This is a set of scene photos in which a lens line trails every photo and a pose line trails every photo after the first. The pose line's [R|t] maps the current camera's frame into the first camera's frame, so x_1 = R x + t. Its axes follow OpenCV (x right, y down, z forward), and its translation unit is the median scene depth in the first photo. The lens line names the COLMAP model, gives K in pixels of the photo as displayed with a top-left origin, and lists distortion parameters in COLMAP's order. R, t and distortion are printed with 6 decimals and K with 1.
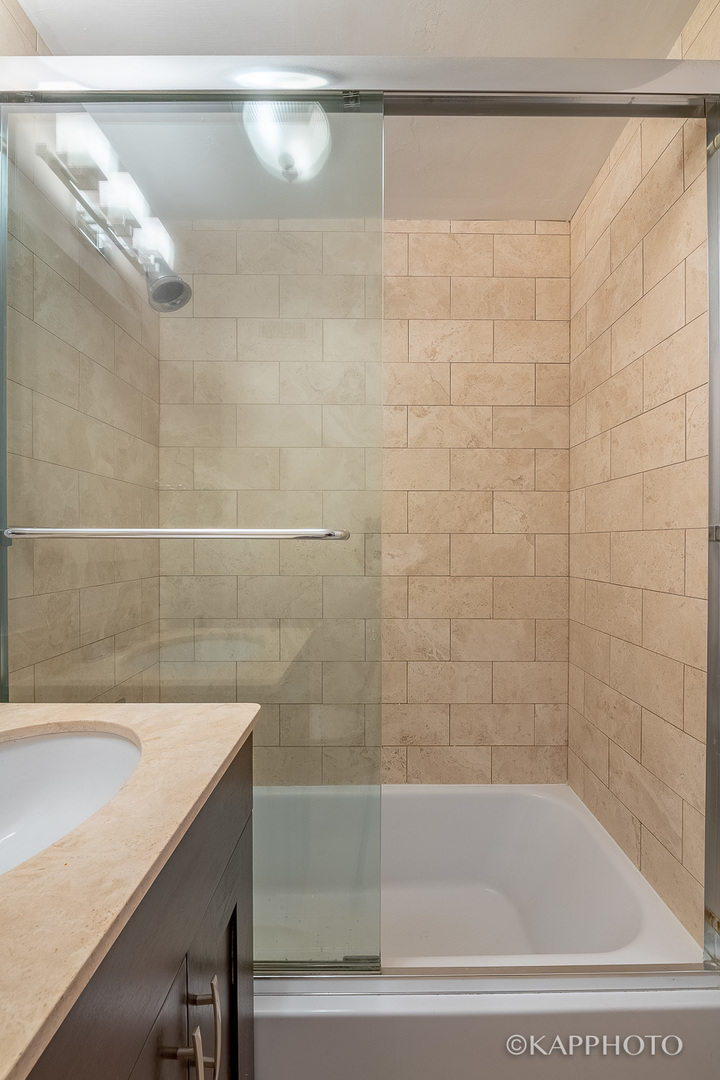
lens RADIAL K [[437.2, 0, 437.9], [0, 437.2, 547.4], [0, 0, 1]] dist [0.000259, -0.001803]
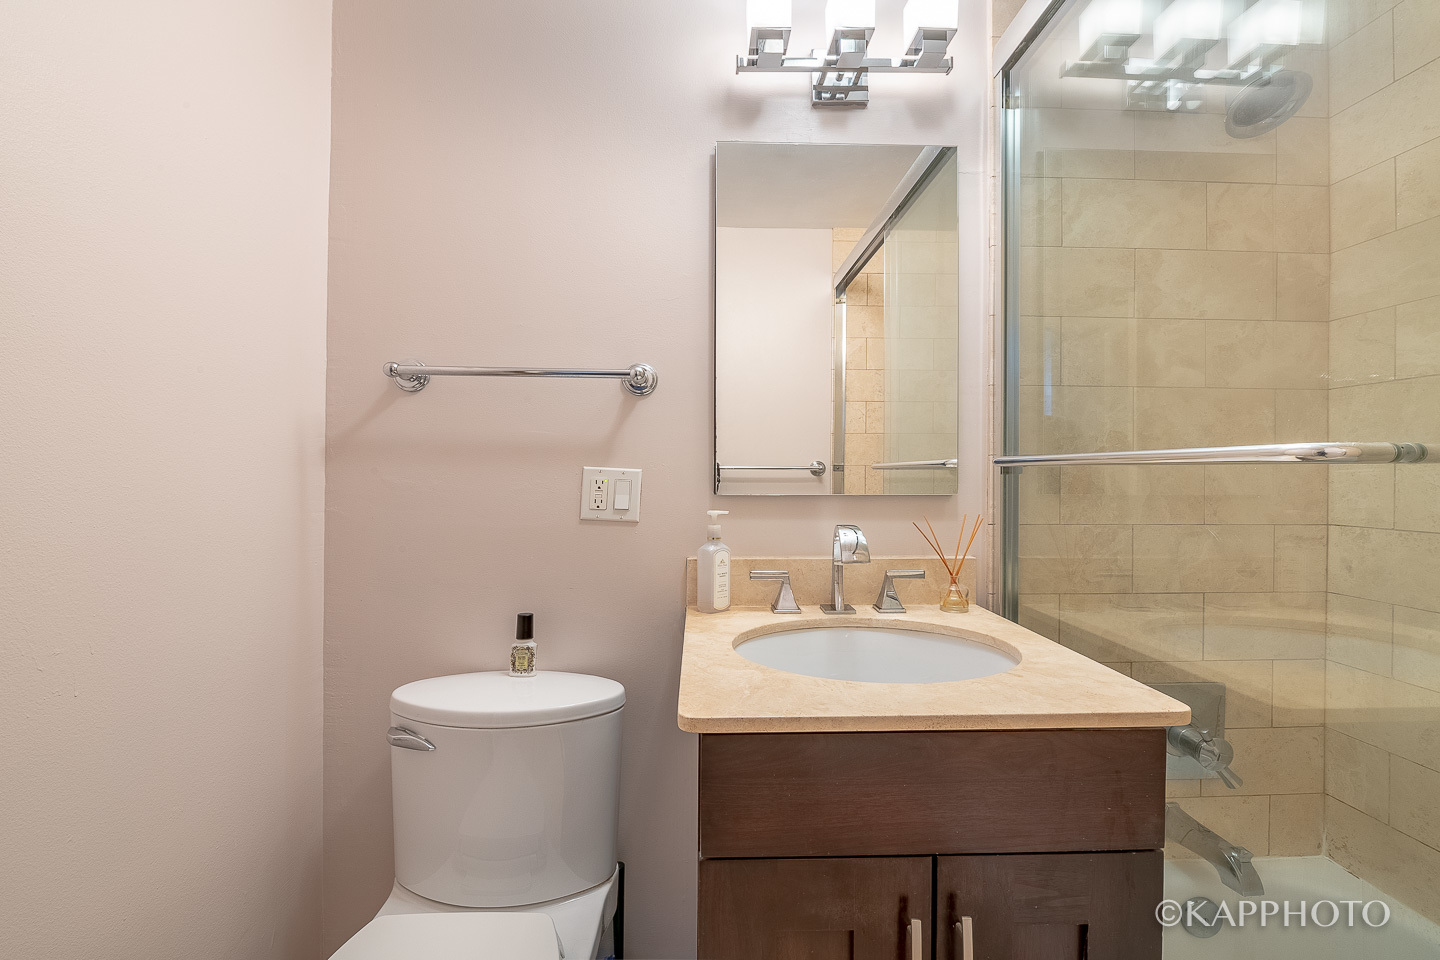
lens RADIAL K [[582.9, 0, 721.8], [0, 582.9, 474.1], [0, 0, 1]] dist [0.000259, -0.001803]
pose [[0.027794, 0.001550, -0.999612, 0.288148], [-0.012150, 0.999925, 0.001213, 0.003257], [0.999540, 0.012112, 0.027810, 0.153582]]
